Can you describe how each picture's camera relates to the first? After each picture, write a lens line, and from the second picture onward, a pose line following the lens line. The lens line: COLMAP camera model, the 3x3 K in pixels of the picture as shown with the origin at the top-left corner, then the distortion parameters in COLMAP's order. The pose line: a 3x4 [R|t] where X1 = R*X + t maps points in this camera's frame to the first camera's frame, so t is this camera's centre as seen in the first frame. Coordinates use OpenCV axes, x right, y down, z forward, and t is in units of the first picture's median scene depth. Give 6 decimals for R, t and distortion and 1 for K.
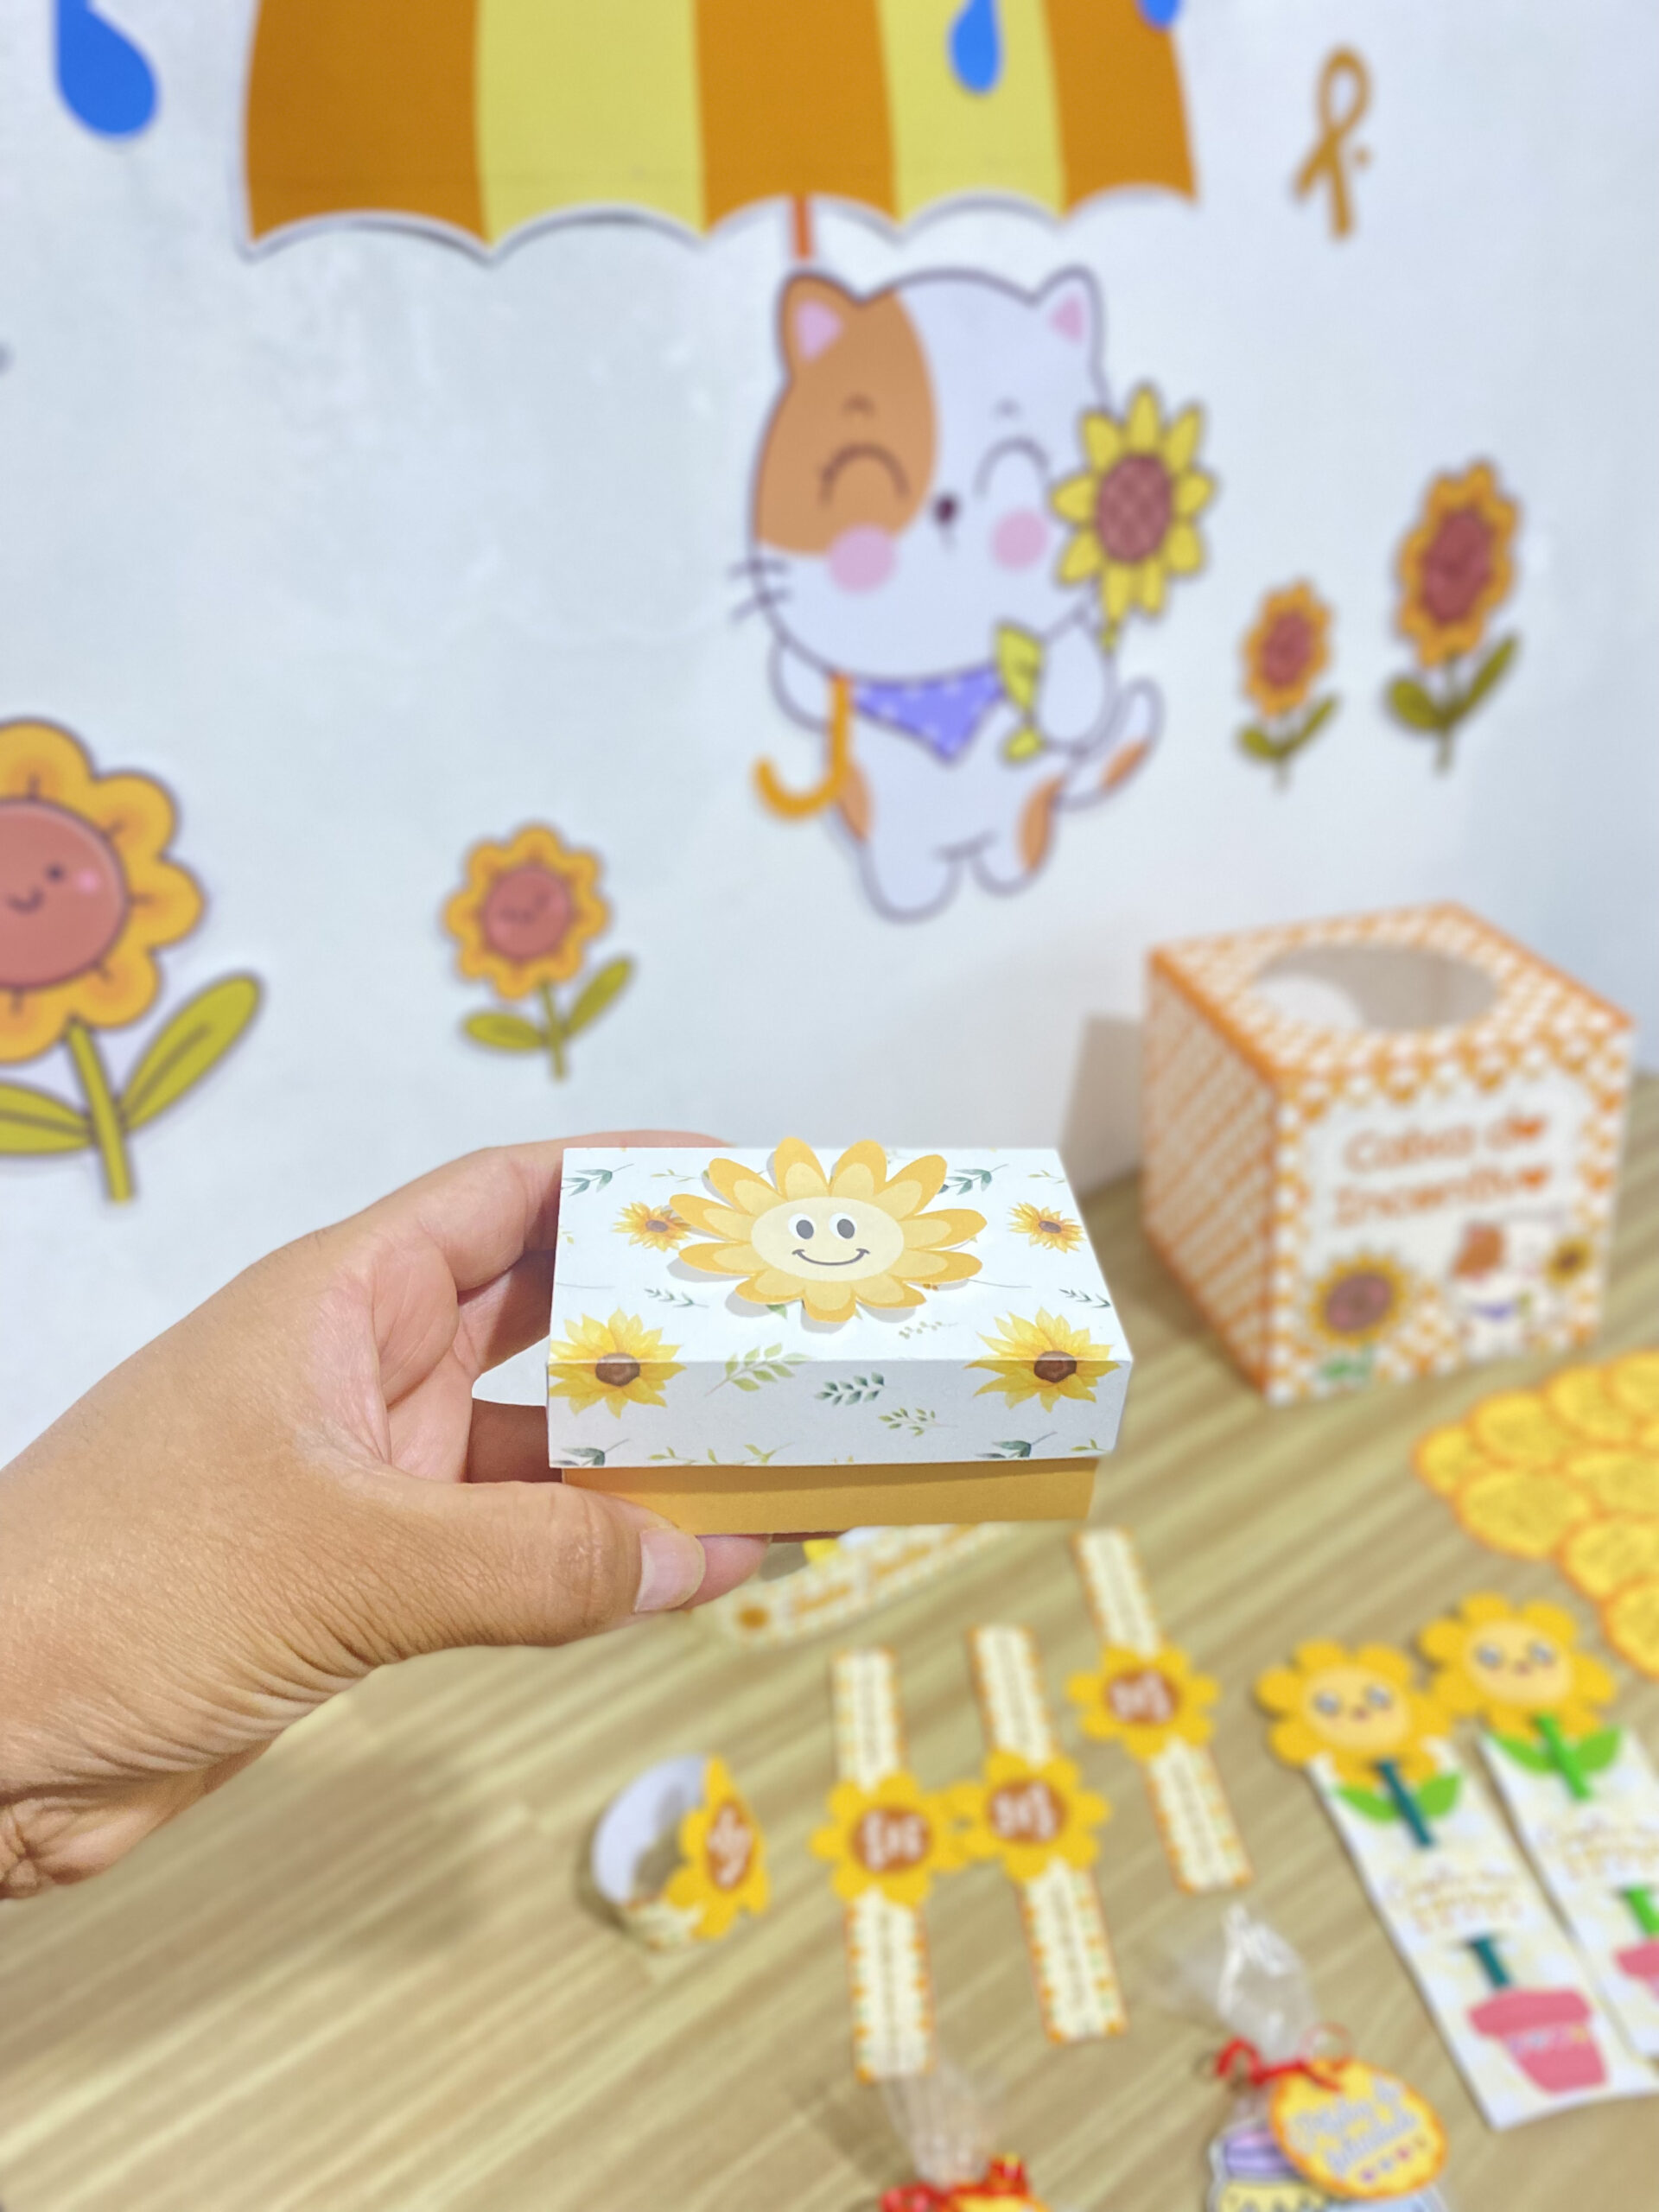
lens RADIAL K [[1725.9, 0, 836.3], [0, 1725.9, 1091.0], [0, 0, 1]] dist [0.002893, -0.012411]
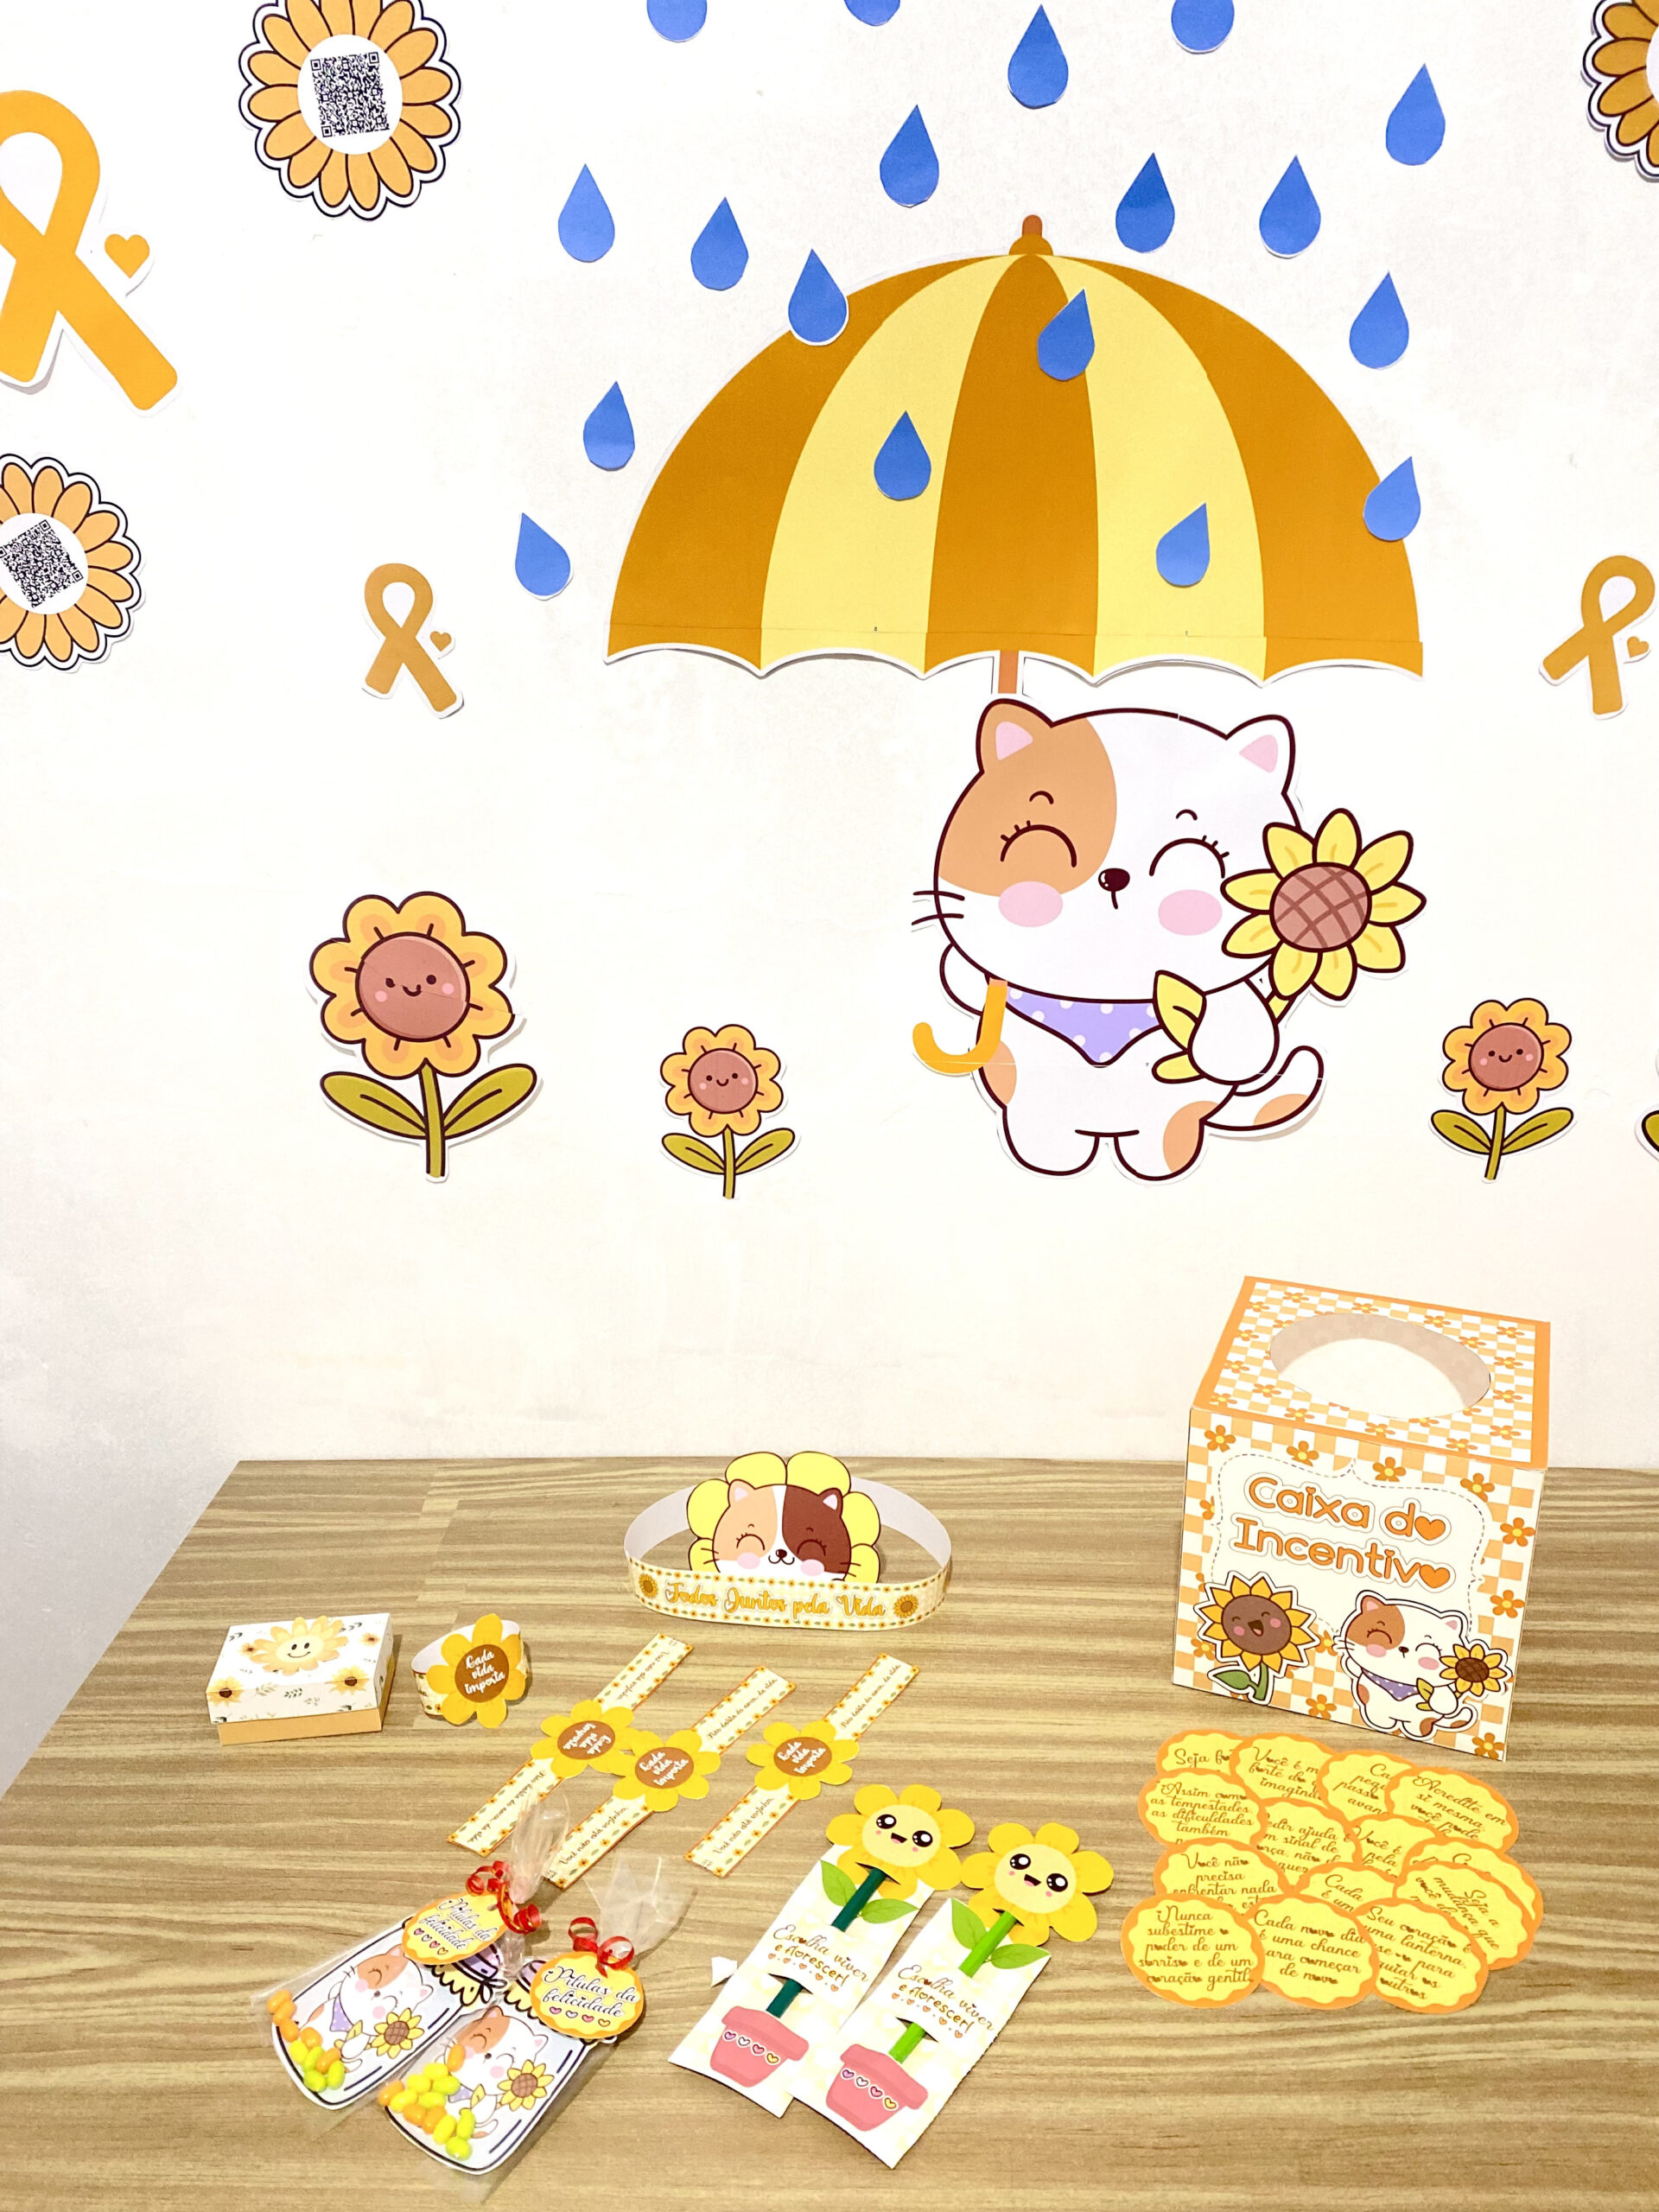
lens RADIAL K [[1725.9, 0, 844.3], [0, 1725.9, 1112.6], [0, 0, 1]] dist [0.002893, -0.012411]
pose [[0.772534, 0.284829, -0.567506, 0.714501], [-0.327126, 0.944543, 0.028753, -0.148437], [0.544224, 0.163433, 0.822867, -0.145932]]
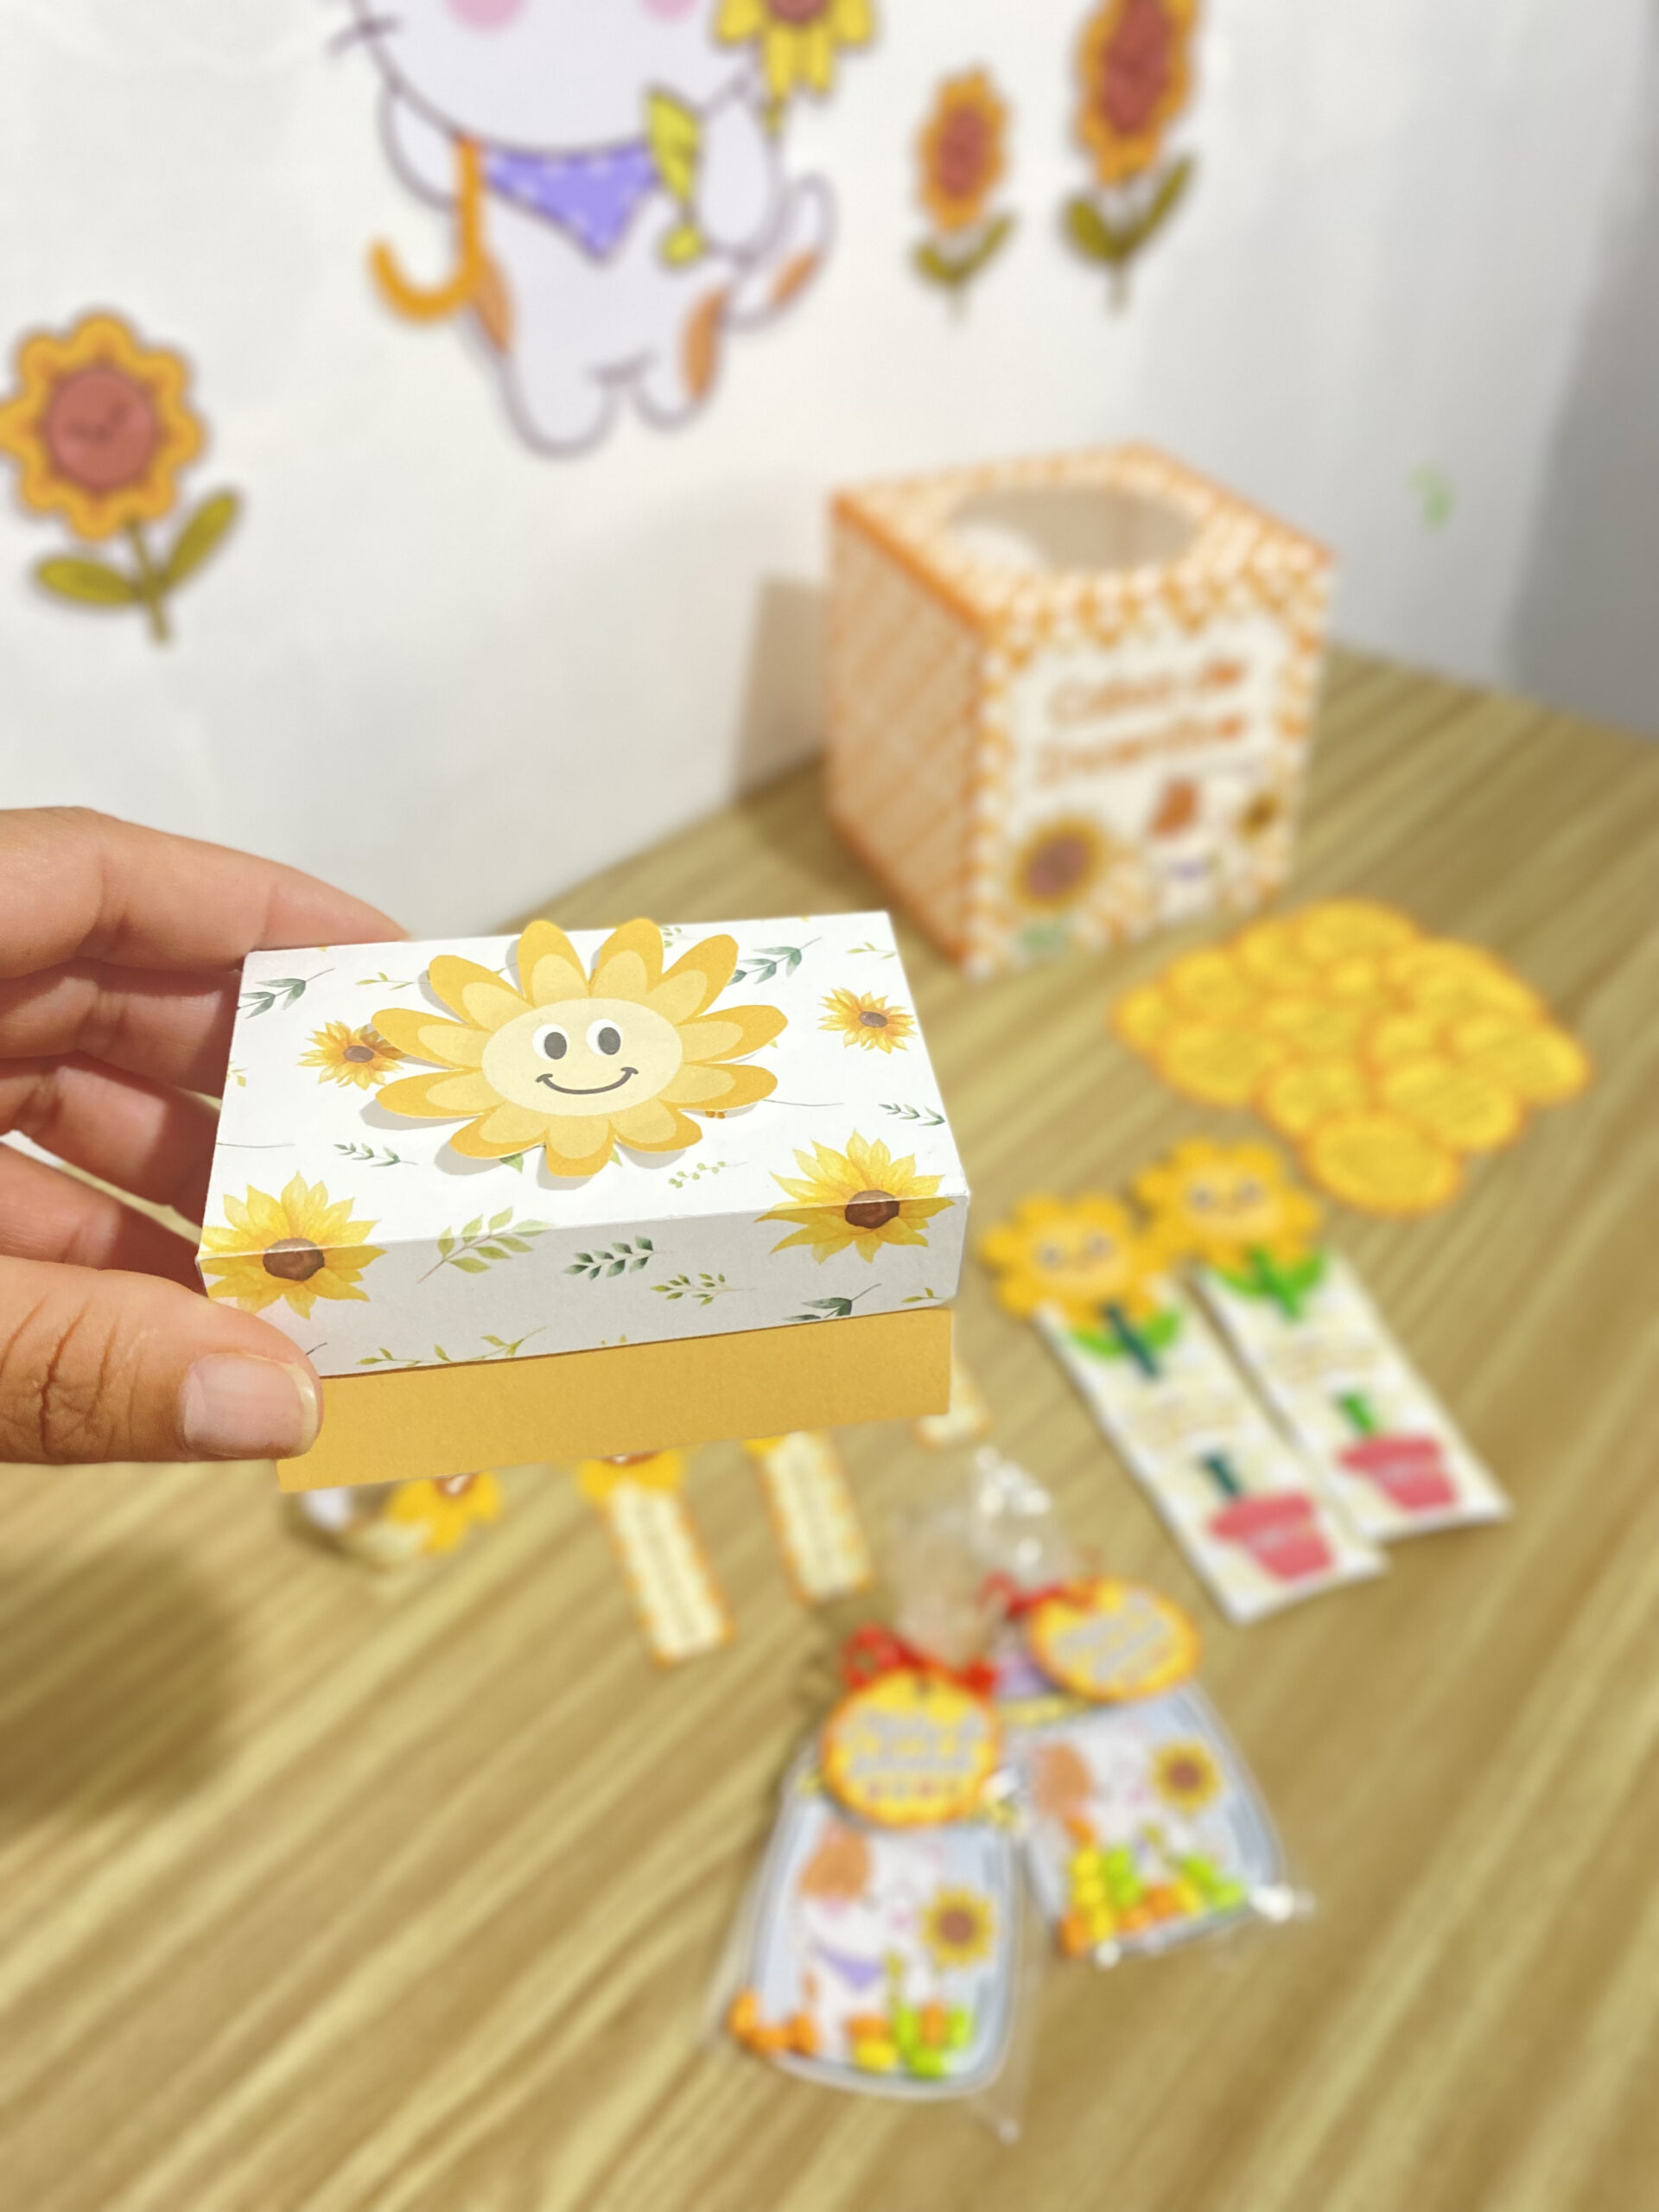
lens RADIAL K [[1725.9, 0, 824.5], [0, 1725.9, 1089.0], [0, 0, 1]] dist [0.002893, -0.012411]
pose [[0.977318, -0.072678, 0.198915, -0.029009], [0.031301, 0.978525, 0.203738, 0.045392], [-0.209450, -0.192890, 0.958605, 0.078362]]
